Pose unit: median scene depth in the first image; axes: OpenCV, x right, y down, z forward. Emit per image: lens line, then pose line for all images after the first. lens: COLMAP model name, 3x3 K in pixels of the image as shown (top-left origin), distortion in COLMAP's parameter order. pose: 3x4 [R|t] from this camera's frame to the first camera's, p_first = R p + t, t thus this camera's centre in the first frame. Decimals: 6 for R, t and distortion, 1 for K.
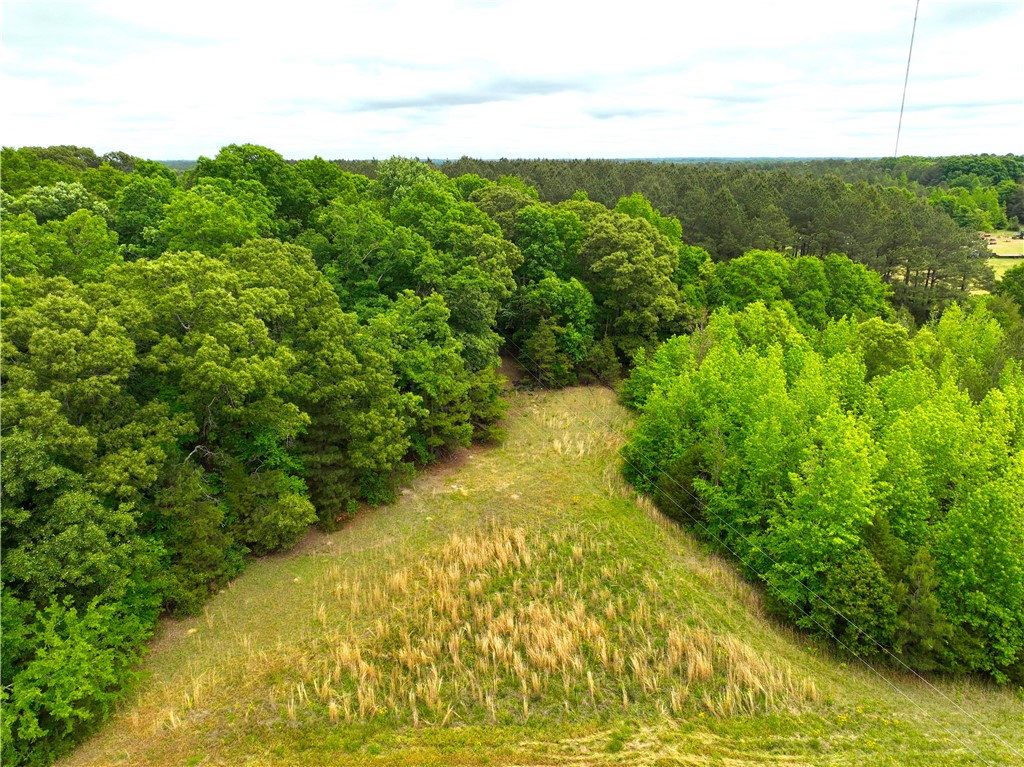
lens RADIAL K [[729.9, 0, 512.0], [0, 729.9, 383.5], [0, 0, 1]] dist [0.004266, 0.008180]
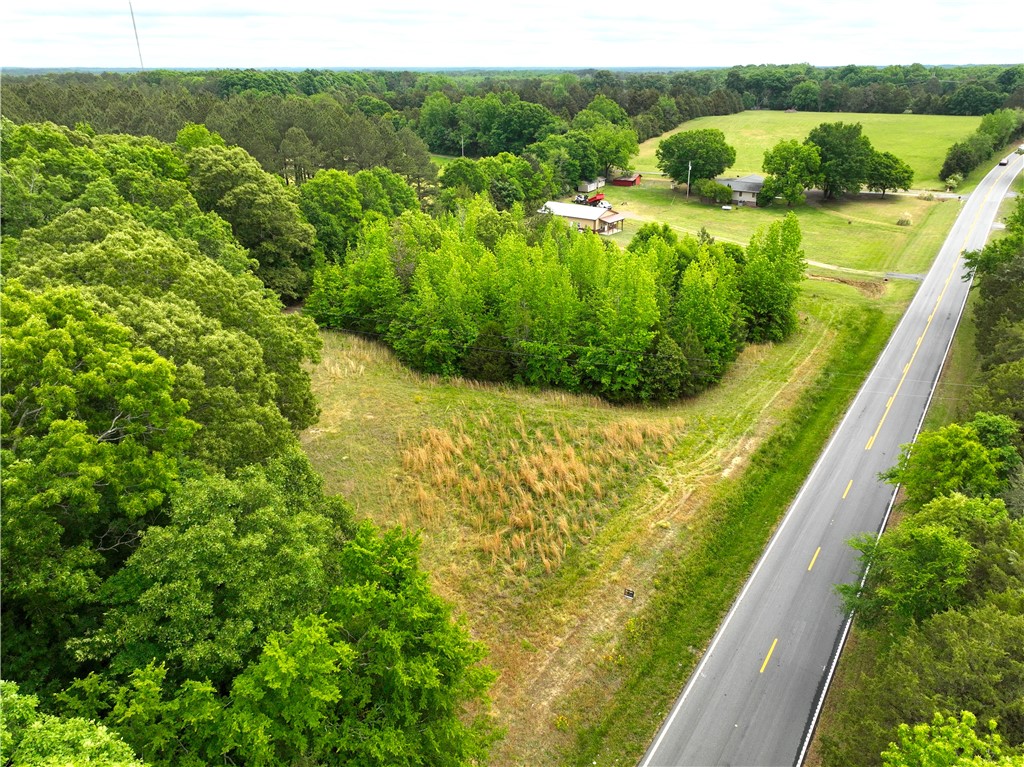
lens RADIAL K [[729.9, 0, 512.0], [0, 729.9, 383.5], [0, 0, 1]] dist [0.004266, 0.008180]
pose [[0.573452, -0.319140, 0.754521, -0.471394], [0.237094, 0.946240, 0.220036, -0.056043], [-0.784181, 0.052712, 0.618290, 0.119448]]
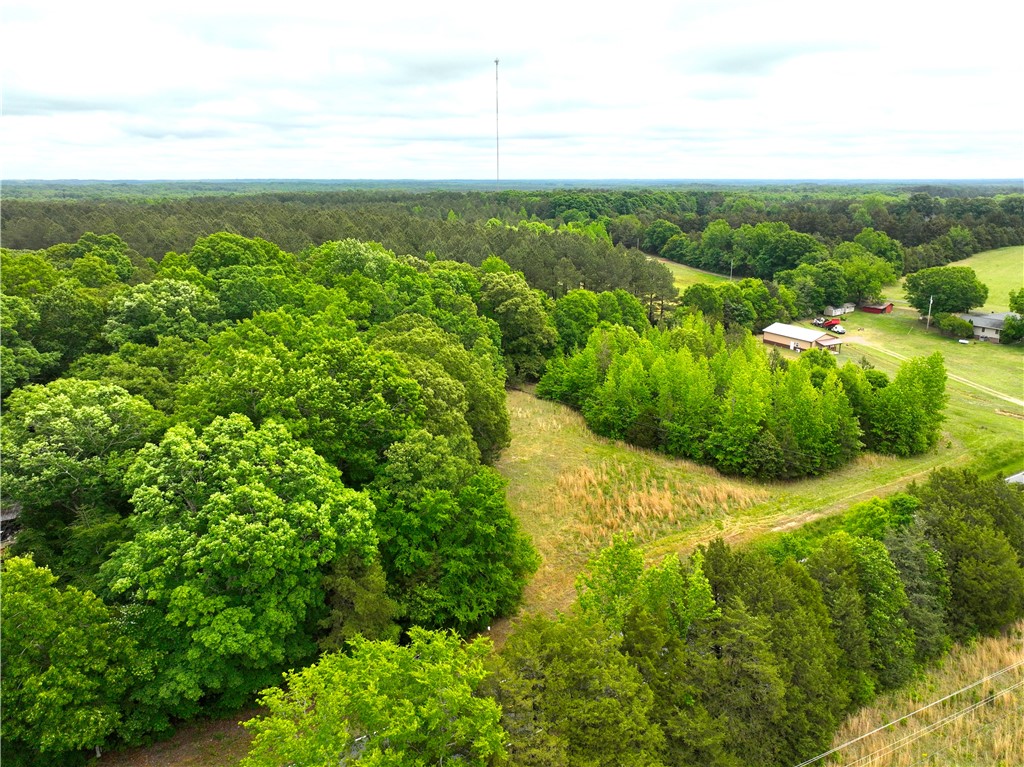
lens RADIAL K [[729.9, 0, 512.0], [0, 729.9, 383.5], [0, 0, 1]] dist [0.004266, 0.008180]
pose [[0.860194, -0.131677, 0.492675, -0.603360], [0.144614, 0.989416, 0.011948, -0.027022], [-0.489034, 0.060970, 0.870132, -0.274432]]
